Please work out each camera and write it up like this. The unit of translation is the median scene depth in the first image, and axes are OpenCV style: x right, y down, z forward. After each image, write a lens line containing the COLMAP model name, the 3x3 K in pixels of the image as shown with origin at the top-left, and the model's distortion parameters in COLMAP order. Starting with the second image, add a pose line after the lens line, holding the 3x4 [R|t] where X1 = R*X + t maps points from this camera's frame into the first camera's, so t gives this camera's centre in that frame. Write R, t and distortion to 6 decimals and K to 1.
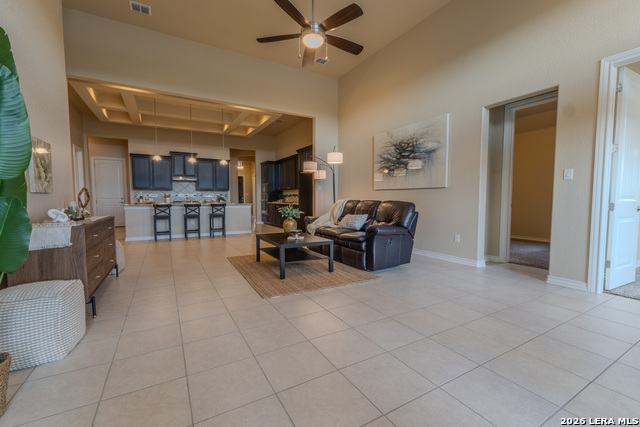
lens RADIAL K [[275.4, 0, 318.1], [0, 275.4, 215.9], [0, 0, 1]] dist [0.017863, -0.000082]
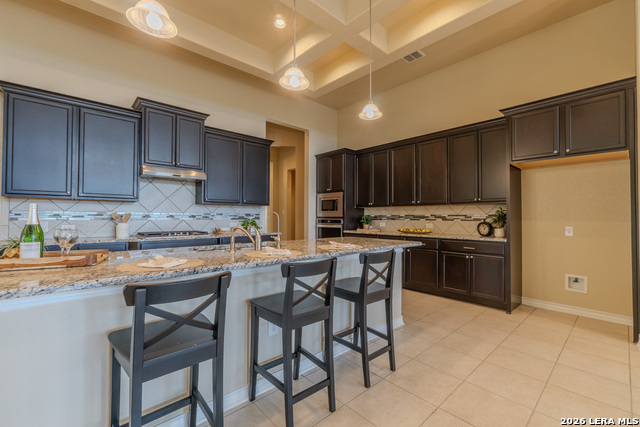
lens RADIAL K [[275.4, 0, 318.3], [0, 275.4, 212.7], [0, 0, 1]] dist [0.017863, -0.000082]
pose [[0.976622, 0.007104, 0.214849, -0.362053], [0.008100, 0.997528, -0.069799, -0.049682], [-0.214813, 0.069908, 0.974150, 0.573612]]
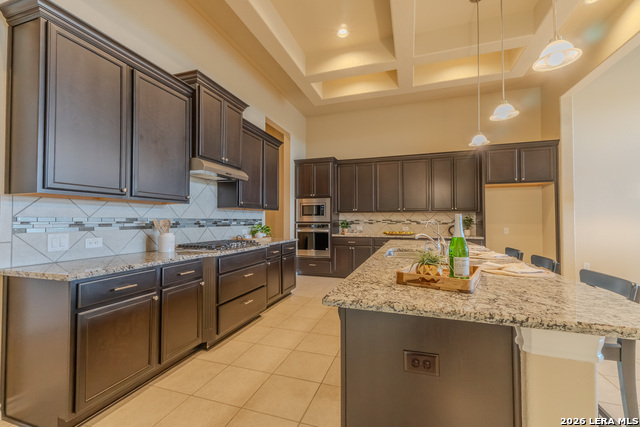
lens RADIAL K [[275.4, 0, 313.3], [0, 275.4, 214.8], [0, 0, 1]] dist [0.017863, -0.000082]
pose [[0.753272, 0.012906, 0.657582, -0.600610], [0.037282, 0.997362, -0.062281, -0.058879], [-0.656652, 0.071431, 0.750804, 0.684744]]
